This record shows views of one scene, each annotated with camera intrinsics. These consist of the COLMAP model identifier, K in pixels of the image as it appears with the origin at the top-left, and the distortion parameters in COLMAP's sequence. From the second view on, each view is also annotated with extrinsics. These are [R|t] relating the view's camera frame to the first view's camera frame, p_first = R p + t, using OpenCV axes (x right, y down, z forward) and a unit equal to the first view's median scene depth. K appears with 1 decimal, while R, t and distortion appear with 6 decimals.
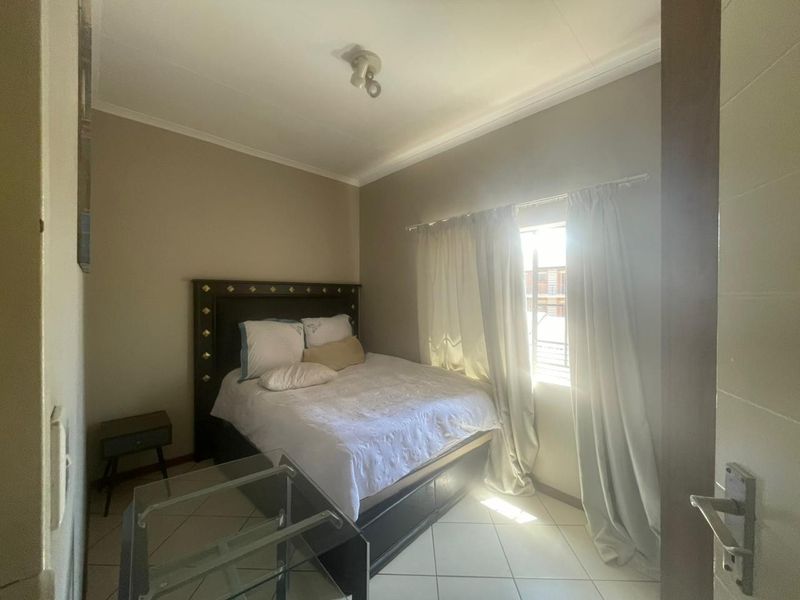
lens RADIAL K [[322.9, 0, 397.1], [0, 322.9, 300.2], [0, 0, 1]] dist [0.001425, 0.000904]
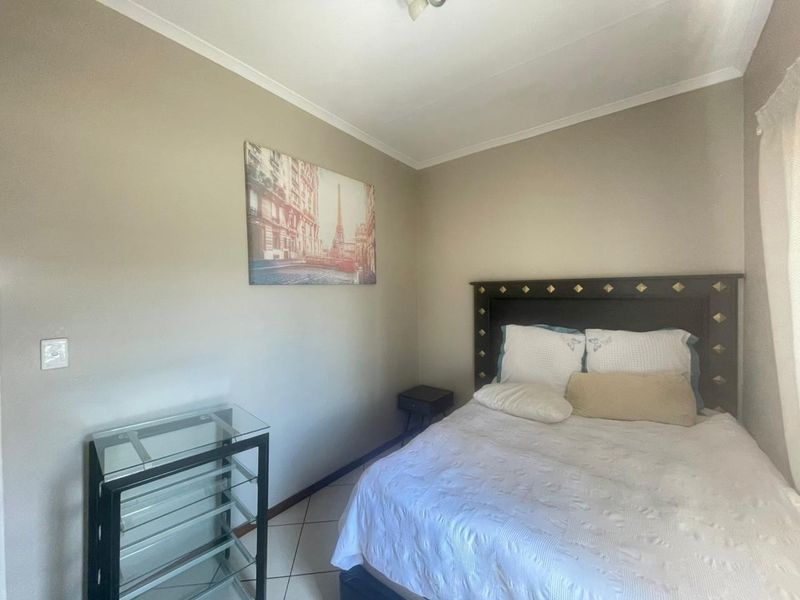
lens RADIAL K [[322.9, 0, 399.0], [0, 322.9, 297.8], [0, 0, 1]] dist [0.001425, 0.000904]
pose [[0.157811, 0.009878, -0.987420, 0.395099], [-0.001418, 0.999951, 0.009777, -0.021212], [0.987468, -0.000143, 0.157818, 0.544911]]
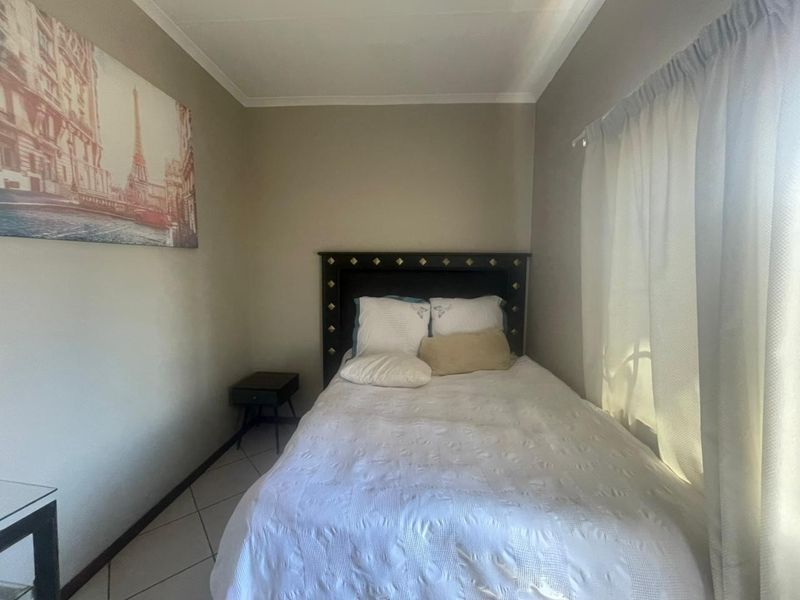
lens RADIAL K [[322.9, 0, 398.1], [0, 322.9, 297.9], [0, 0, 1]] dist [0.001425, 0.000904]
pose [[0.688666, 0.068531, -0.721833, 0.256718], [-0.016071, 0.996722, 0.079296, -0.006212], [0.724901, -0.043008, 0.687510, 0.450308]]
